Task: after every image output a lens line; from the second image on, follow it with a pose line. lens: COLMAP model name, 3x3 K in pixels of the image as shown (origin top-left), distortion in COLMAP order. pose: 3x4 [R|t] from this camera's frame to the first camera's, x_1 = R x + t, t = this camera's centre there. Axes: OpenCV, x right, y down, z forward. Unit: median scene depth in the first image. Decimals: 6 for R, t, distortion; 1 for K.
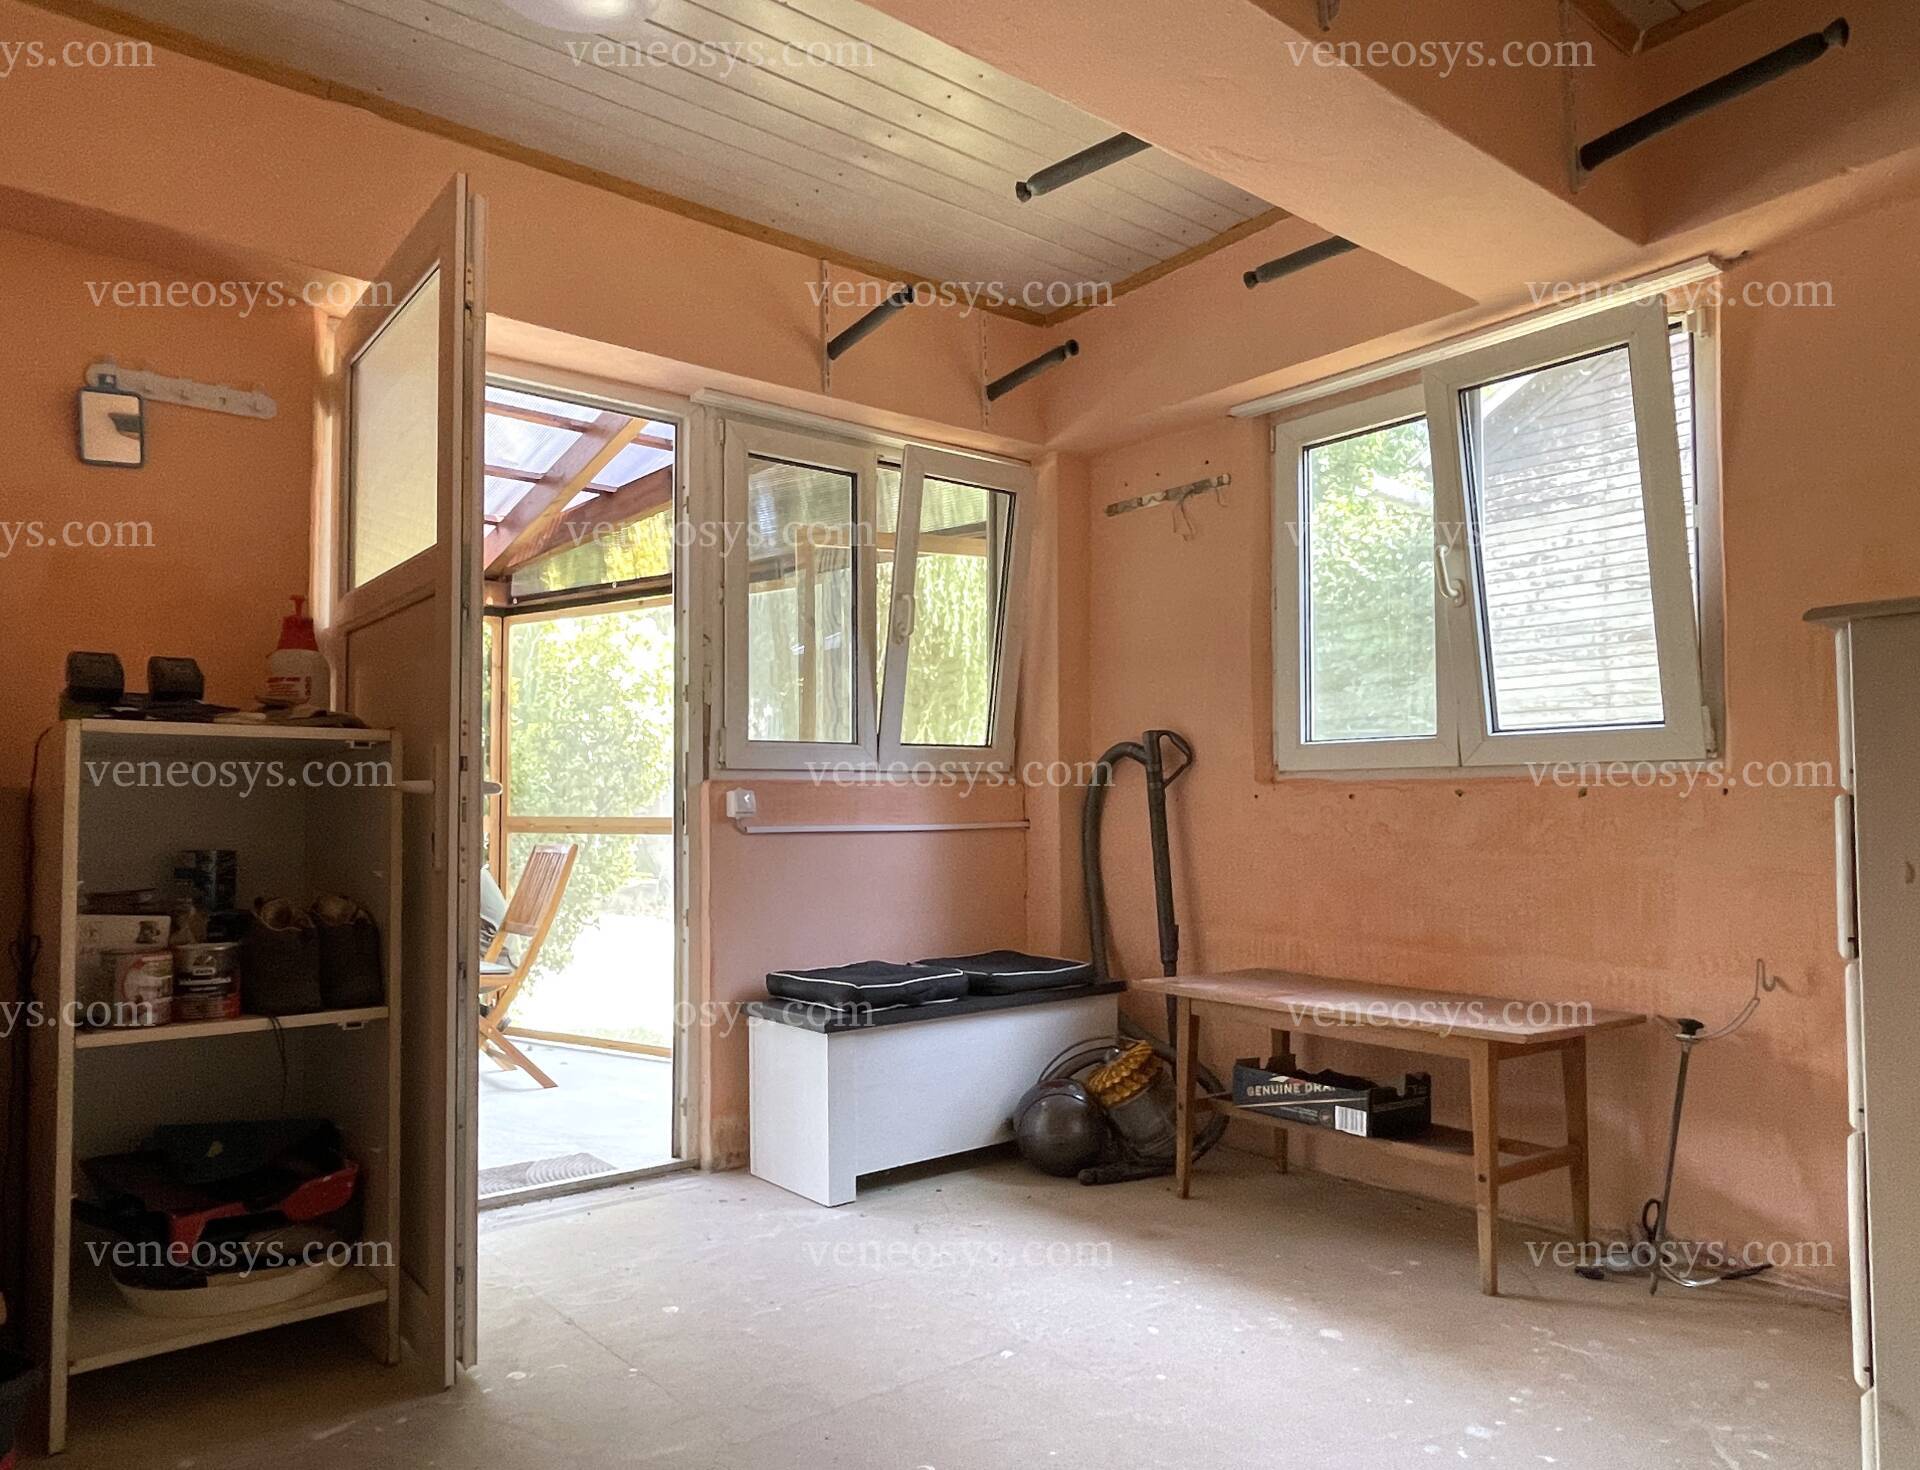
lens RADIAL K [[1228.2, 0, 955.9], [0, 1228.2, 747.6], [0, 0, 1]] dist [0.001078, -0.000401]
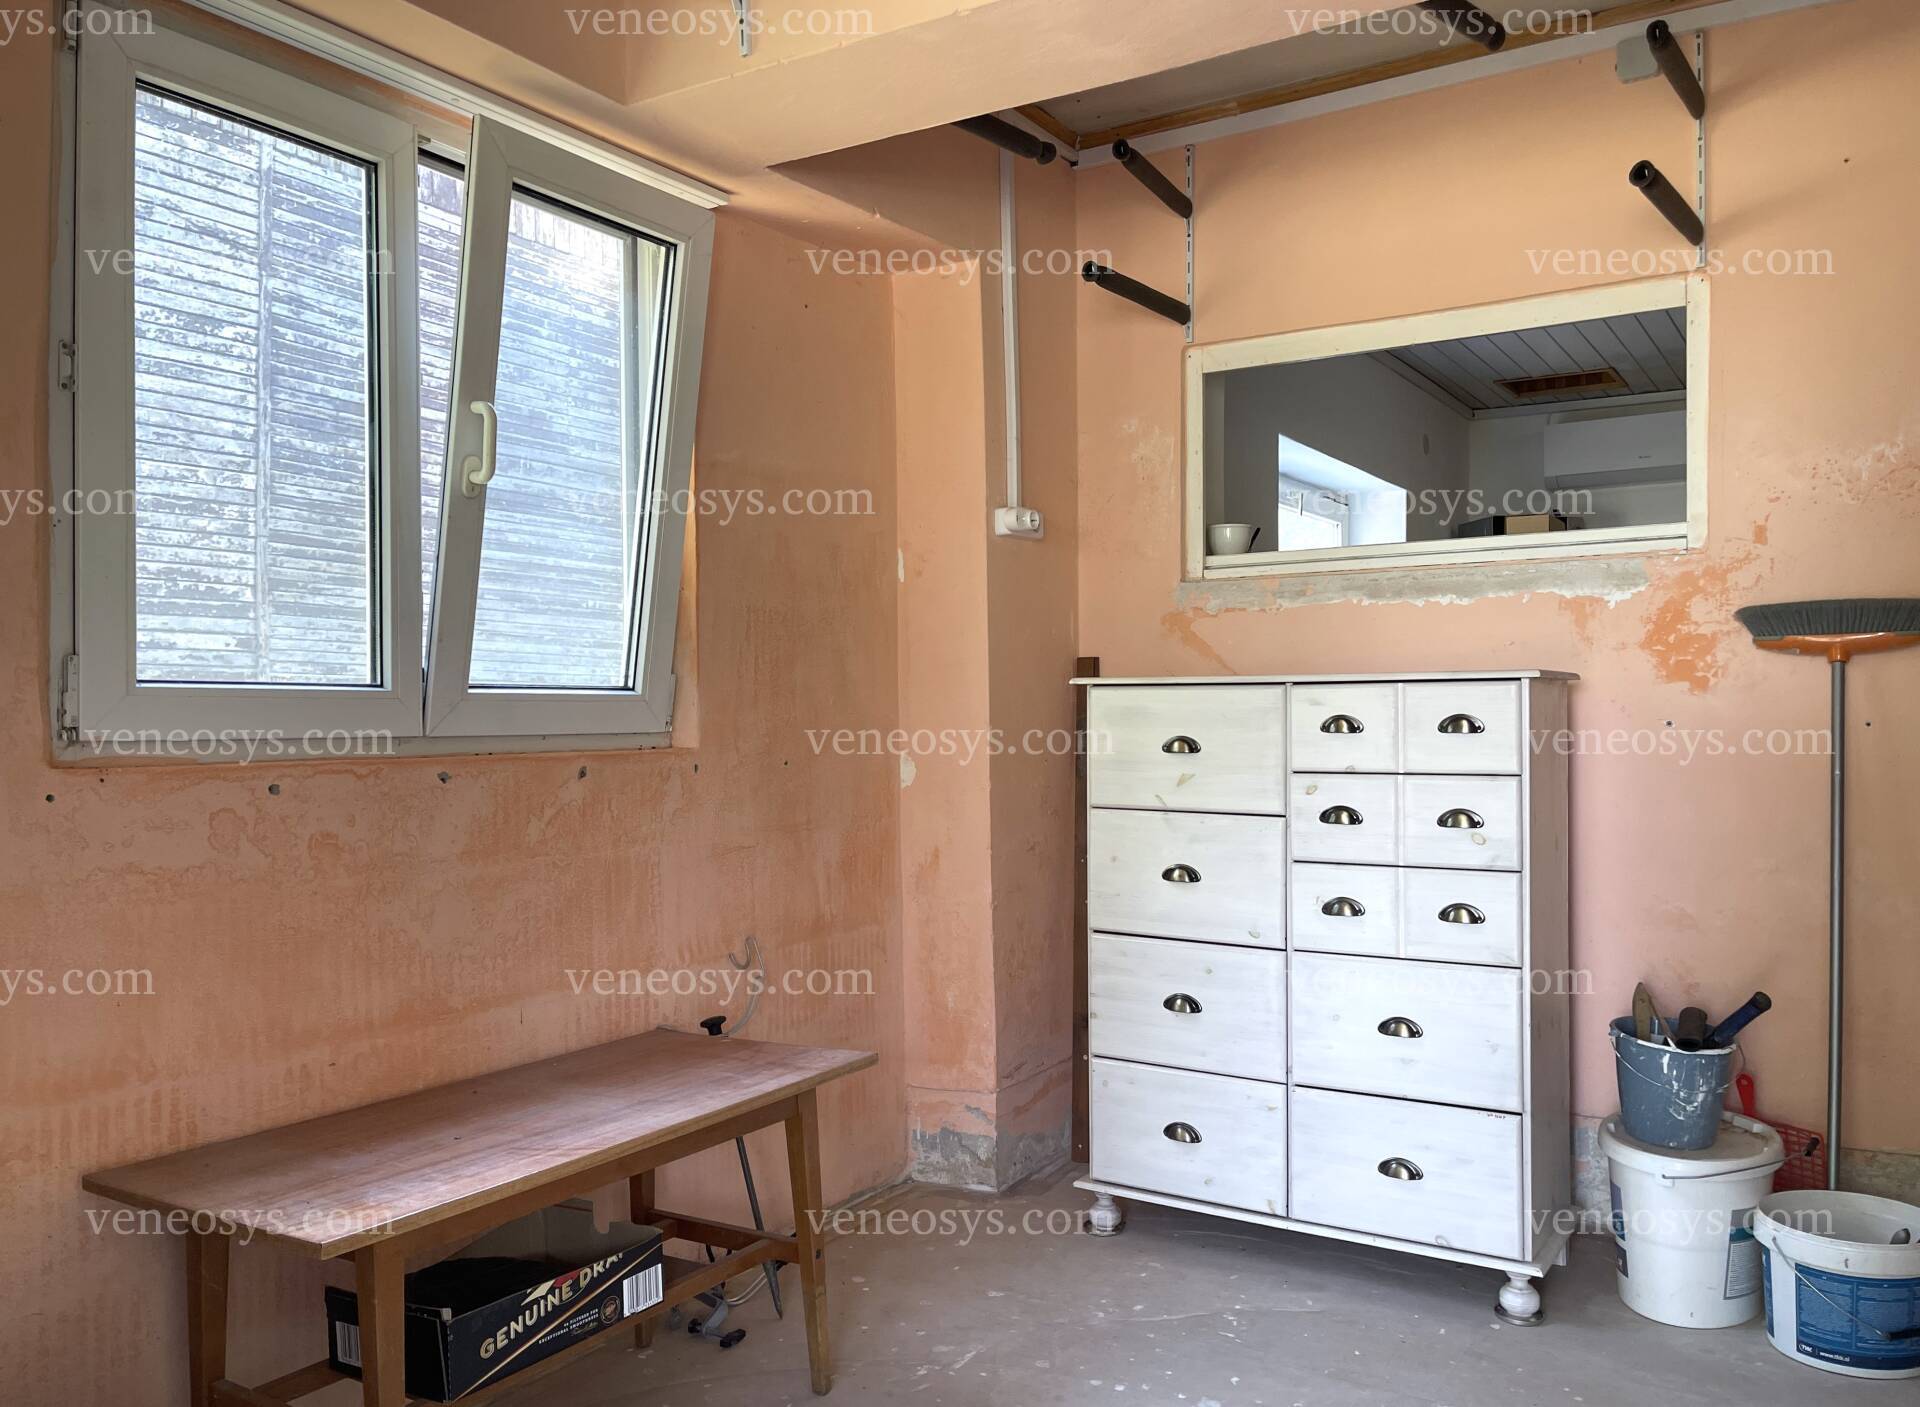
lens RADIAL K [[1452.1, 0, 958.9], [0, 1452.1, 704.5], [0, 0, 1]] dist [0.033321, -0.003409]
pose [[-0.294462, 0.015447, 0.955538, -0.204552], [-0.036962, 0.998937, -0.027539, 0.004510], [-0.954948, -0.043428, -0.293578, 0.471271]]
